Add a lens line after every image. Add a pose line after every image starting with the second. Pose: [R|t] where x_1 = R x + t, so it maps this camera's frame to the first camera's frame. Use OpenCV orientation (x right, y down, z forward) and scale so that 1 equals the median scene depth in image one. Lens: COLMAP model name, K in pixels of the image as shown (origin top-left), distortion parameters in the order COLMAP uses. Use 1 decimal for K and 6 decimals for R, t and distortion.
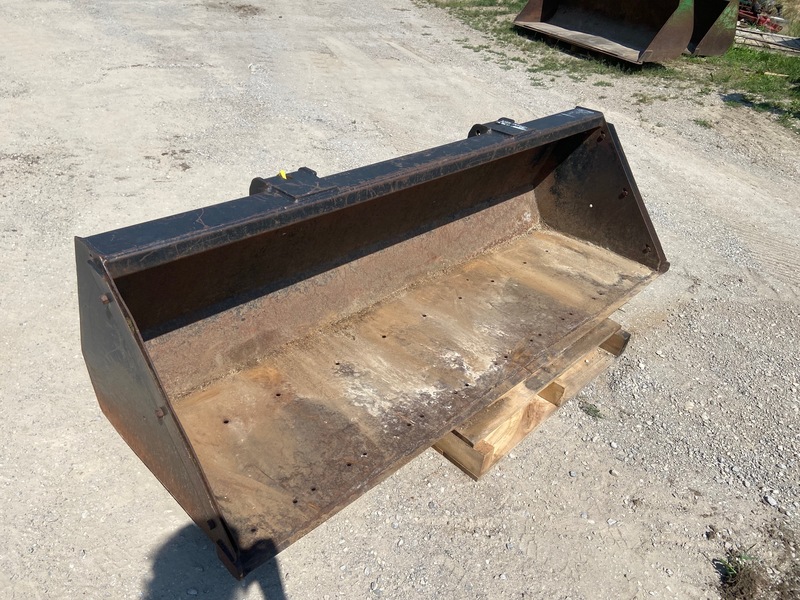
lens RADIAL K [[603.2, 0, 404.4], [0, 603.2, 303.3], [0, 0, 1]] dist [0.120290, -0.151516]
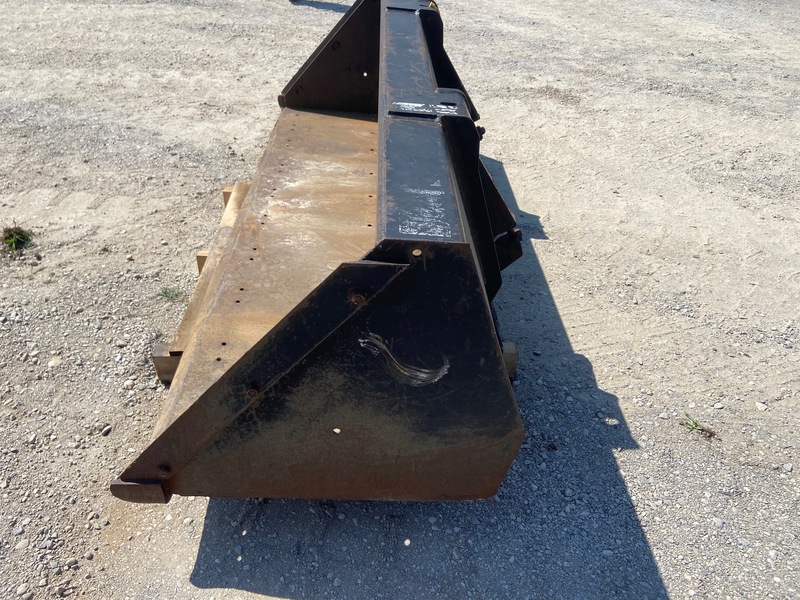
lens RADIAL K [[603.2, 0, 402.8], [0, 603.2, 287.8], [0, 0, 1]] dist [0.120290, -0.151516]
pose [[-0.689521, 0.309849, -0.654641, 0.586417], [-0.489981, 0.466068, 0.736682, -0.593331], [0.533367, 0.828719, -0.169543, 1.181026]]
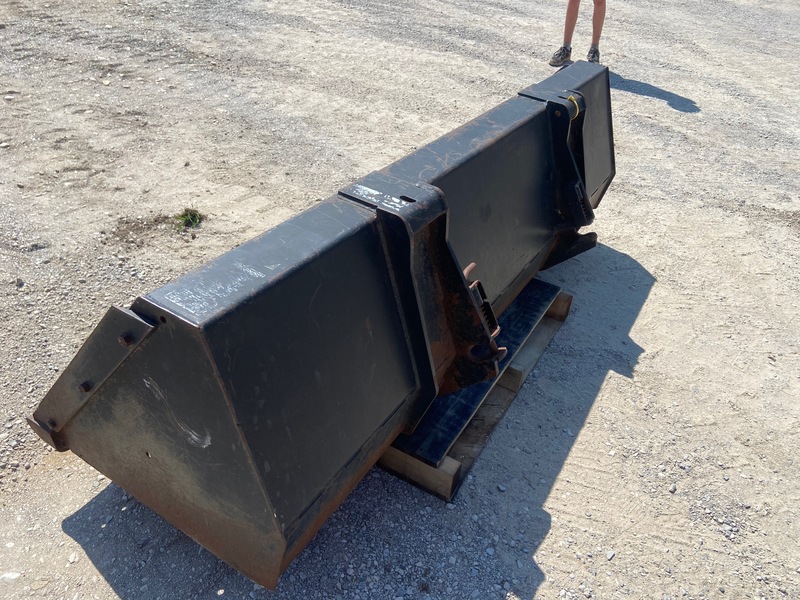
lens RADIAL K [[603.2, 0, 404.7], [0, 603.2, 297.4], [0, 0, 1]] dist [0.120290, -0.151516]
pose [[-0.961304, -0.012480, -0.275206, 0.296810], [-0.259300, 0.378390, 0.888586, -0.731188], [0.093046, 0.925562, -0.366984, 1.251077]]
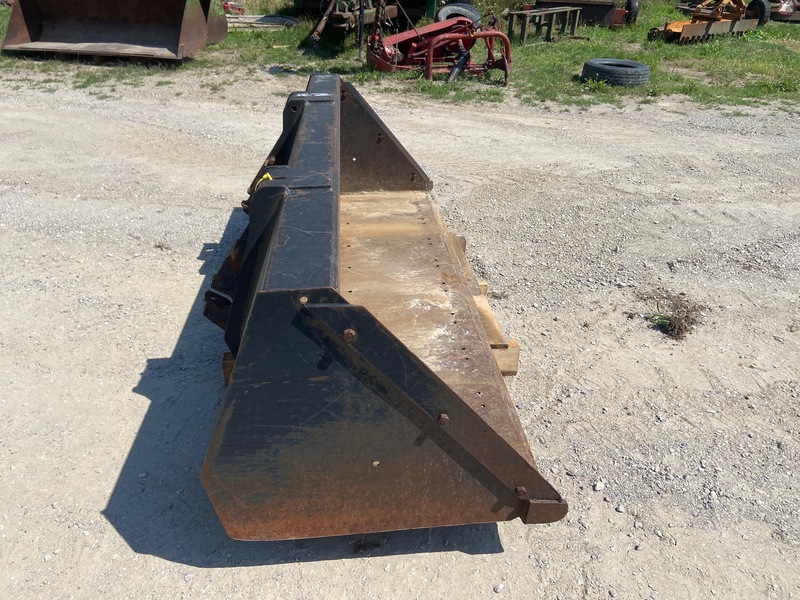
lens RADIAL K [[603.2, 0, 405.6], [0, 603.2, 295.6], [0, 0, 1]] dist [0.120290, -0.151516]
pose [[0.647226, -0.436531, 0.624931, -0.496284], [0.450459, 0.880371, 0.148434, -0.074793], [-0.614968, 0.185436, 0.766439, 0.174971]]
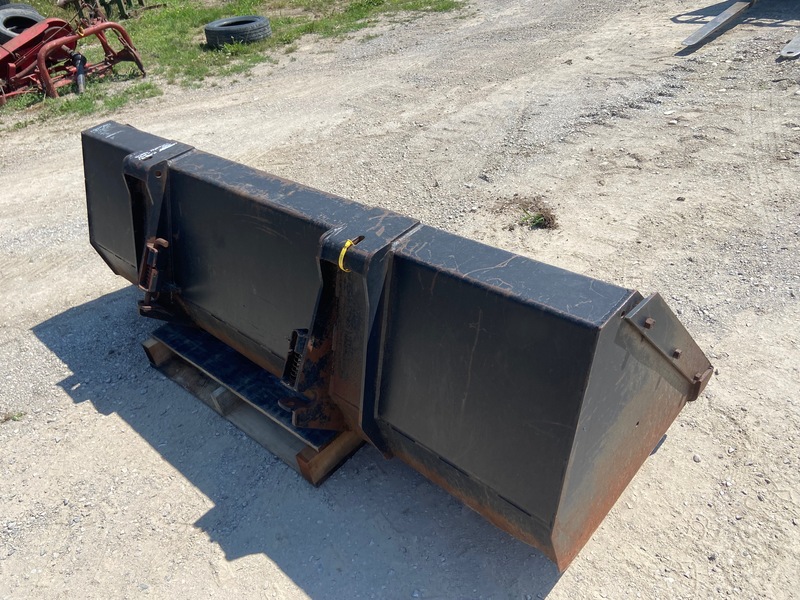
lens RADIAL K [[603.2, 0, 399.0], [0, 603.2, 303.4], [0, 0, 1]] dist [0.120290, -0.151516]
pose [[-0.026071, -0.654361, 0.755733, -0.600648], [0.654677, 0.560137, 0.507587, -0.374044], [-0.755459, 0.507994, 0.413792, 0.482141]]
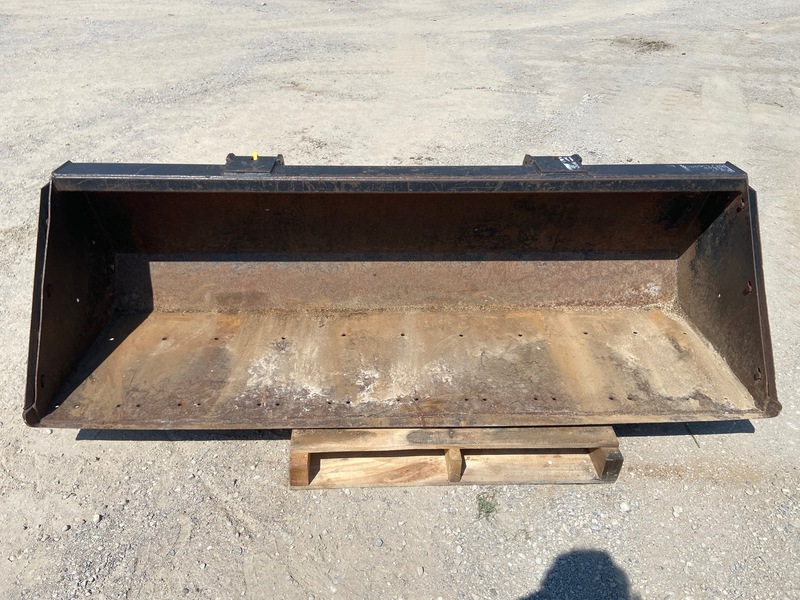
lens RADIAL K [[603.2, 0, 394.5], [0, 603.2, 293.7], [0, 0, 1]] dist [0.120290, -0.151516]
pose [[0.716094, 0.292413, -0.633802, 0.576454], [-0.335192, 0.940531, 0.055213, -0.084189], [0.612255, 0.172908, 0.771523, 0.222979]]
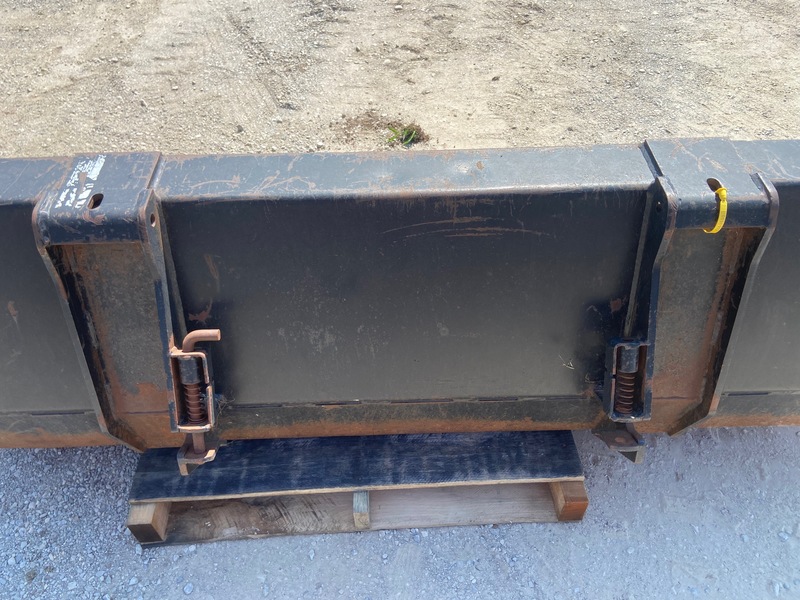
lens RADIAL K [[603.2, 0, 393.9], [0, 603.2, 295.0], [0, 0, 1]] dist [0.120290, -0.151516]
pose [[-0.713213, -0.559609, 0.422096, -0.199137], [0.337594, 0.253499, 0.906515, -0.572334], [-0.614294, 0.789035, 0.008121, 0.897662]]
